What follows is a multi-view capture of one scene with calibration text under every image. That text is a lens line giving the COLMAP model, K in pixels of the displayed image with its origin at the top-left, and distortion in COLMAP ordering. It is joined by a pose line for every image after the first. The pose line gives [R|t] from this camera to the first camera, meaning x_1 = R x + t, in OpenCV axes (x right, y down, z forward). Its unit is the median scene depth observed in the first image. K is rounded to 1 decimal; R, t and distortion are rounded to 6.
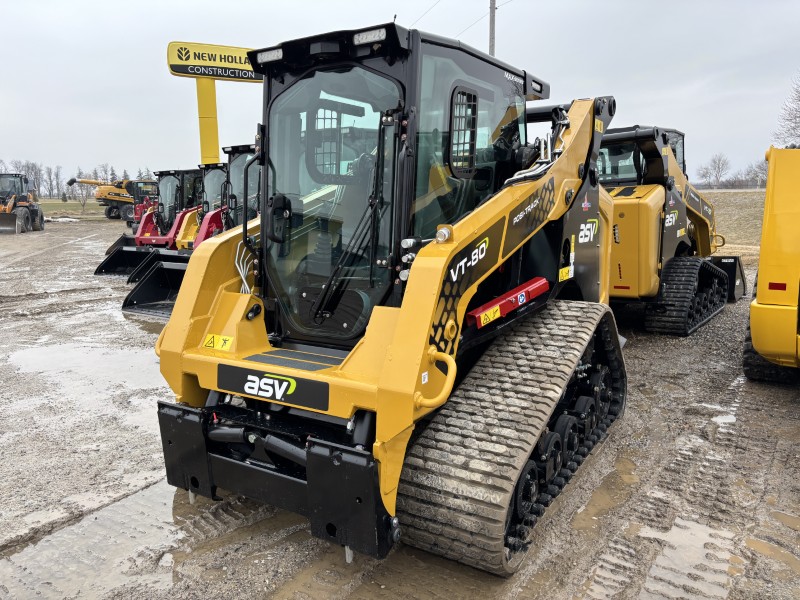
lens RADIAL K [[611.4, 0, 392.3], [0, 611.4, 294.6], [0, 0, 1]] dist [0.074081, -0.073490]
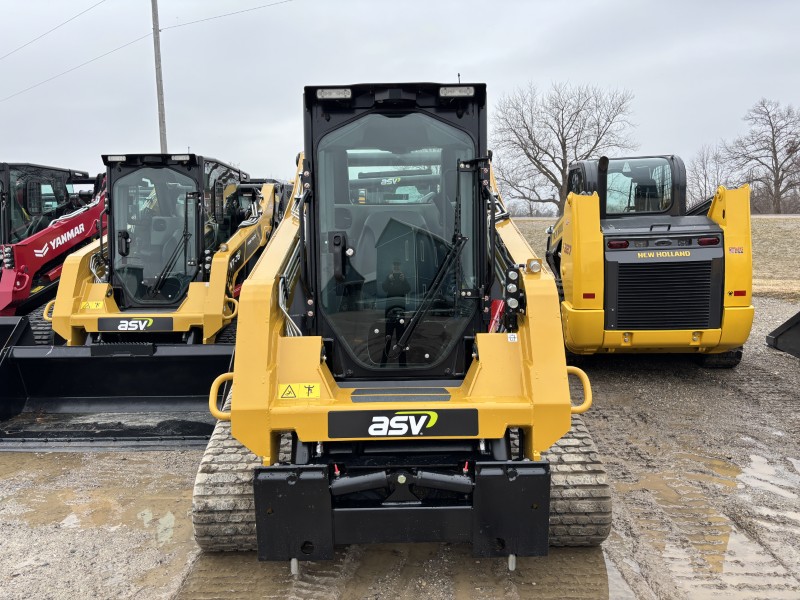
lens RADIAL K [[611.4, 0, 392.3], [0, 611.4, 294.6], [0, 0, 1]] dist [0.074081, -0.073490]
pose [[0.837001, -0.060802, 0.543812, -0.747182], [0.083752, 0.996333, -0.017509, -0.044731], [-0.540753, 0.060200, 0.839024, 0.155892]]
